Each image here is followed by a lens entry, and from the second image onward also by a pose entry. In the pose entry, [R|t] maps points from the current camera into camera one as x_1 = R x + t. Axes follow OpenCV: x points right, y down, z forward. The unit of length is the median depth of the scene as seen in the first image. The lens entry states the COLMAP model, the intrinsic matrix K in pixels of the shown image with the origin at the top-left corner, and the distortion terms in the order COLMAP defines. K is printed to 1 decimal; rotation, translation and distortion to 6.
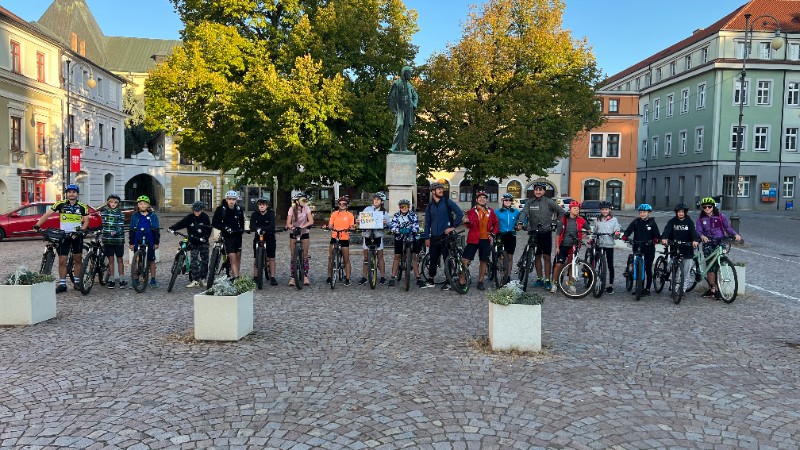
lens RADIAL K [[599.4, 0, 396.4], [0, 599.4, 228.0], [0, 0, 1]] dist [0.063861, -0.079799]
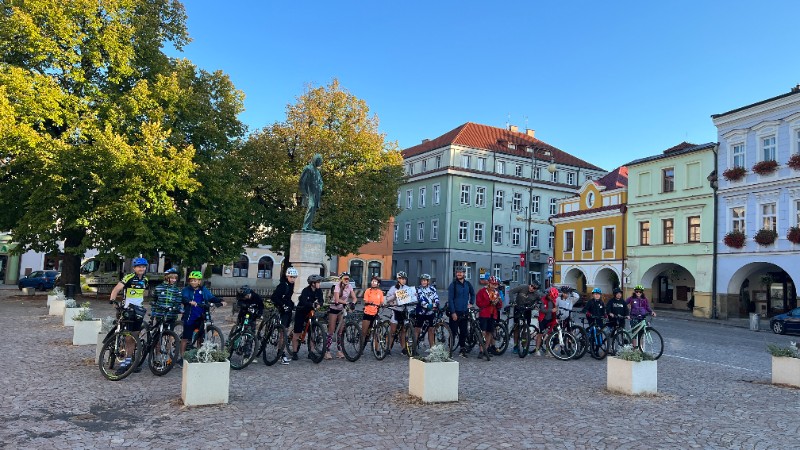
lens RADIAL K [[599.4, 0, 396.4], [0, 599.4, 228.0], [0, 0, 1]] dist [0.063861, -0.079799]
pose [[0.882804, 0.062129, 0.465615, -0.210360], [-0.002813, 0.991896, -0.127020, 0.000296], [-0.469733, 0.110824, 0.875825, 0.001049]]
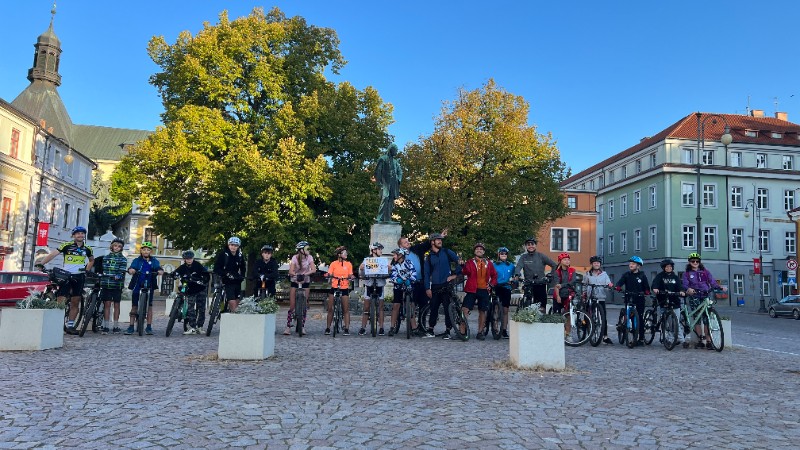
lens RADIAL K [[599.4, 0, 396.4], [0, 599.4, 228.0], [0, 0, 1]] dist [0.063861, -0.079799]
pose [[0.997386, 0.027403, 0.066861, -0.025651], [-0.016176, 0.986493, -0.163006, 0.029092], [-0.070424, 0.161498, 0.984357, -0.007270]]
